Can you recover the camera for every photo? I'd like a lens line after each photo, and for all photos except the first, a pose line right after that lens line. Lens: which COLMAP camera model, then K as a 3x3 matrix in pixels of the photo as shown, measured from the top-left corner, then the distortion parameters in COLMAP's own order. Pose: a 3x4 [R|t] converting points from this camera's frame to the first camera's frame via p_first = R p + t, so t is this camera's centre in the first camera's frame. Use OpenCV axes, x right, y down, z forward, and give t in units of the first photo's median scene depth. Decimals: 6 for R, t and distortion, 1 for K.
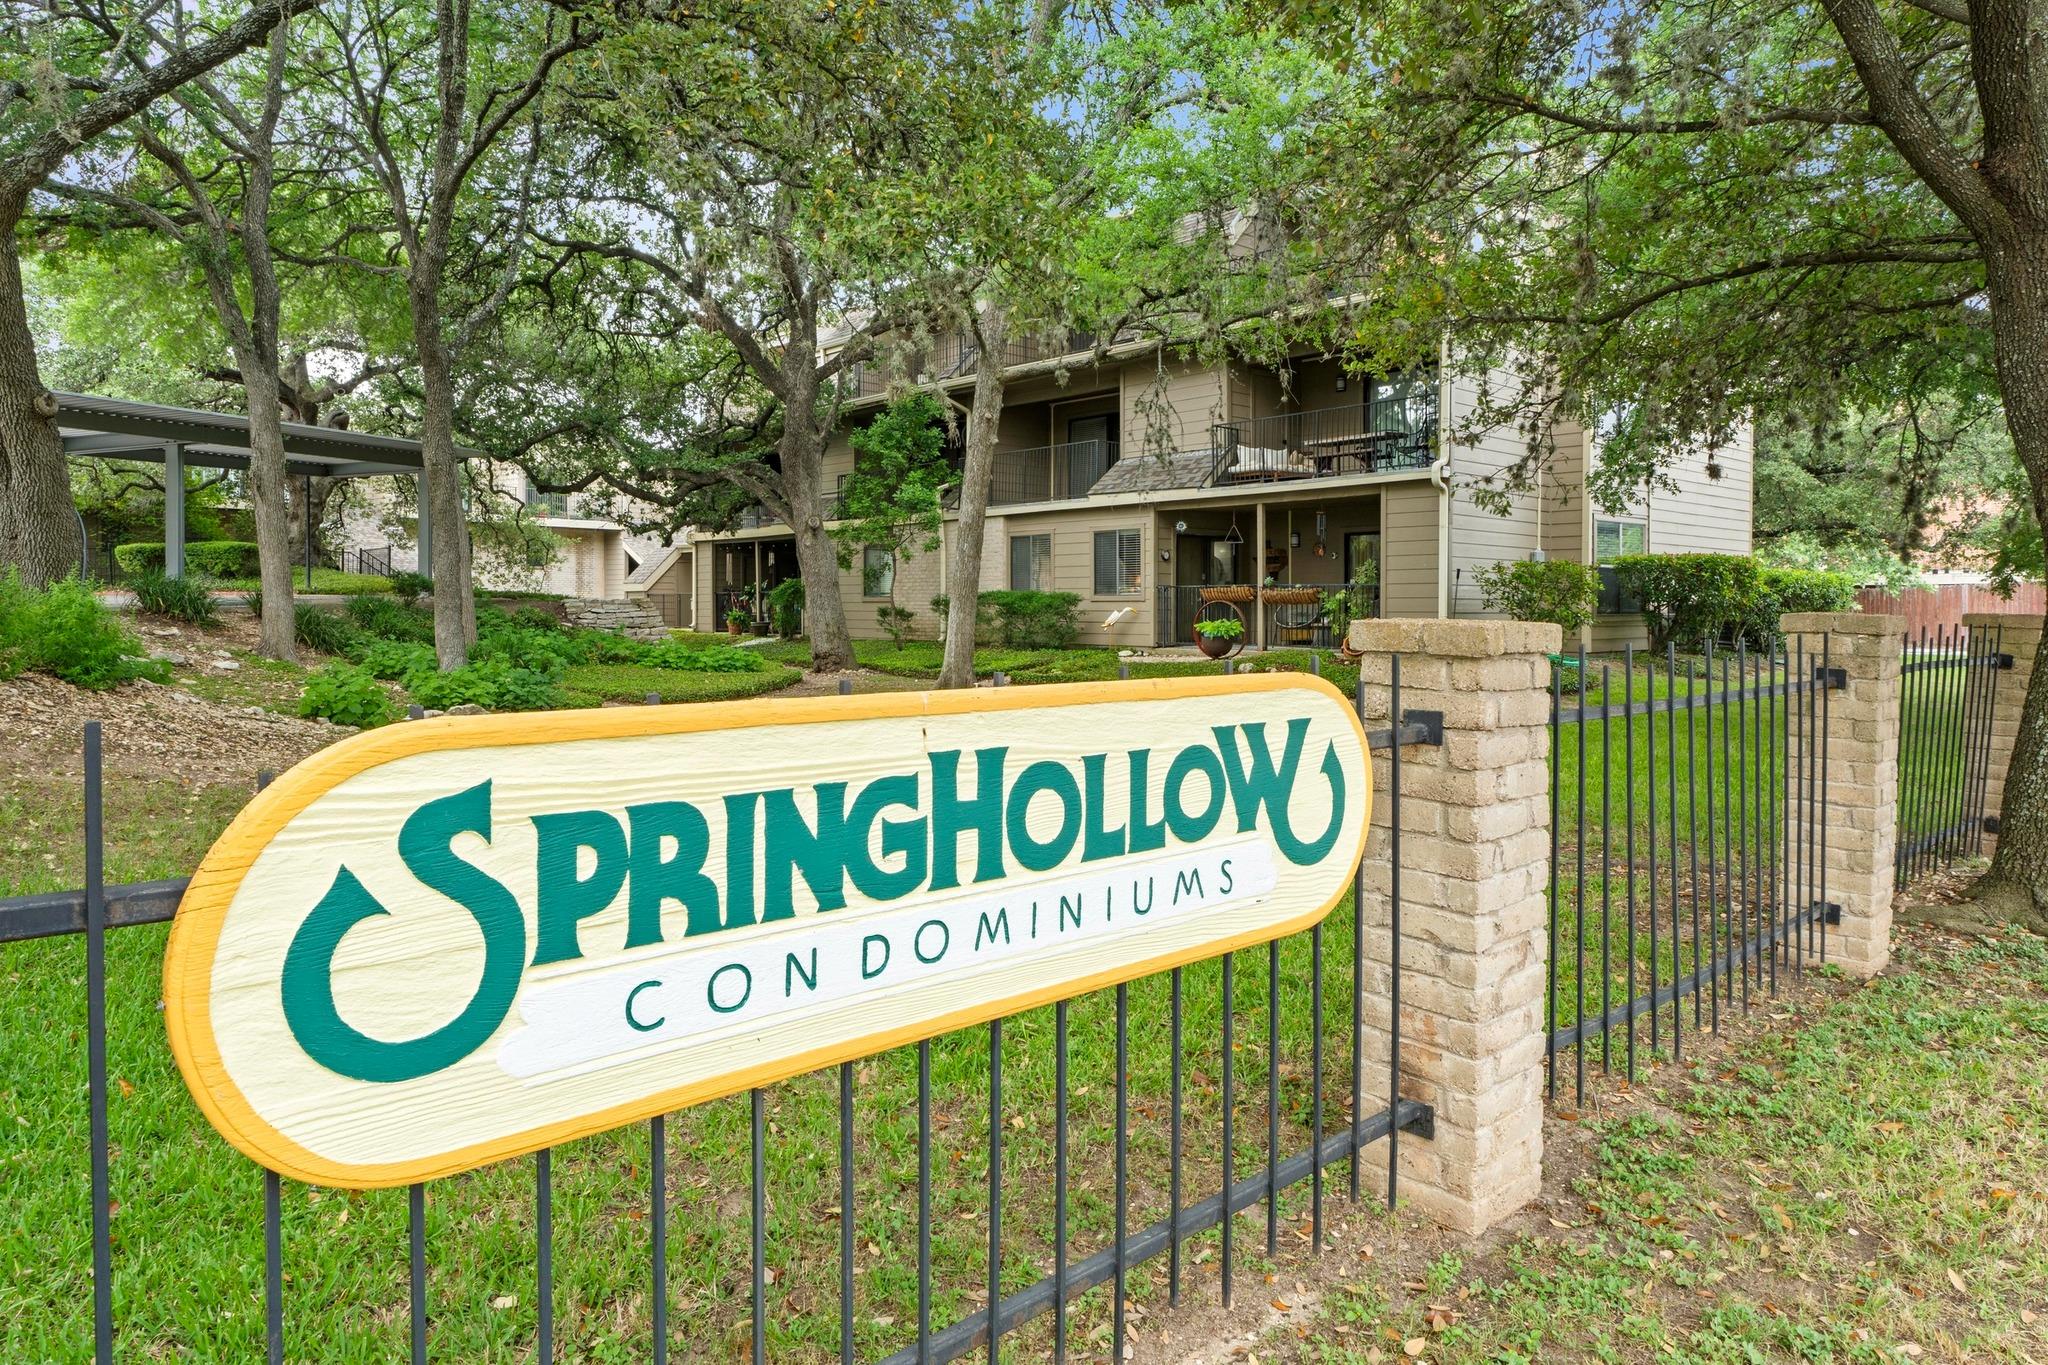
lens RADIAL K [[1336.8, 0, 1023.2], [0, 1336.8, 668.4], [0, 0, 1]] dist [0.010228, -0.003570]
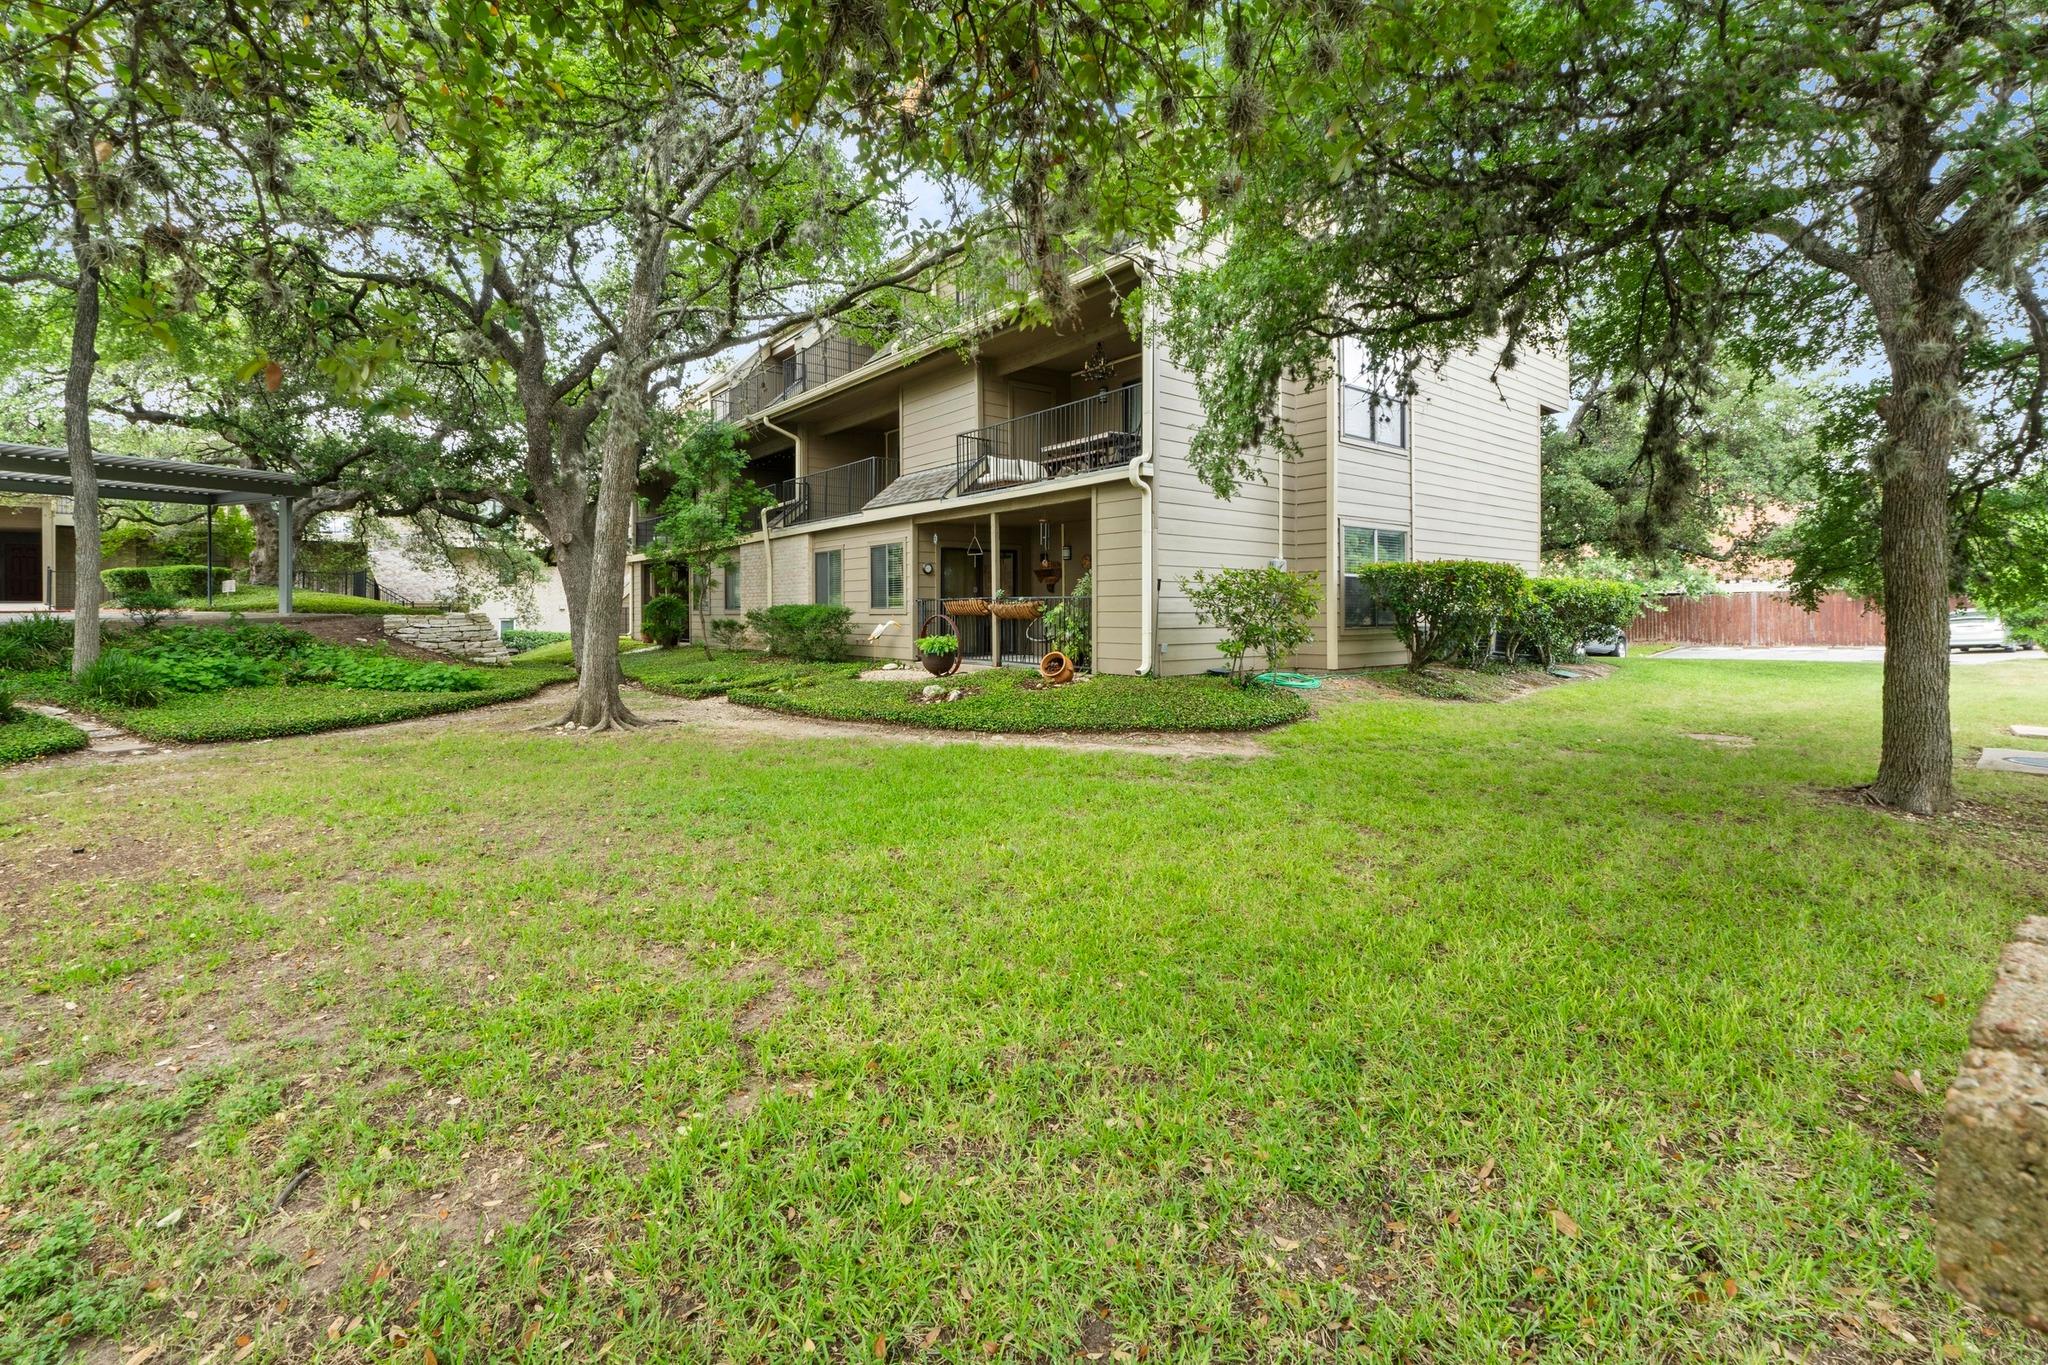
lens RADIAL K [[914.4, 0, 1042.1], [0, 914.4, 630.5], [0, 0, 1]] dist [-0.000683, 0.000174]
pose [[0.998760, -0.004576, -0.049571, 0.226125], [0.003381, 0.999702, -0.024158, -0.021773], [0.049667, 0.023961, 0.998478, 0.326611]]
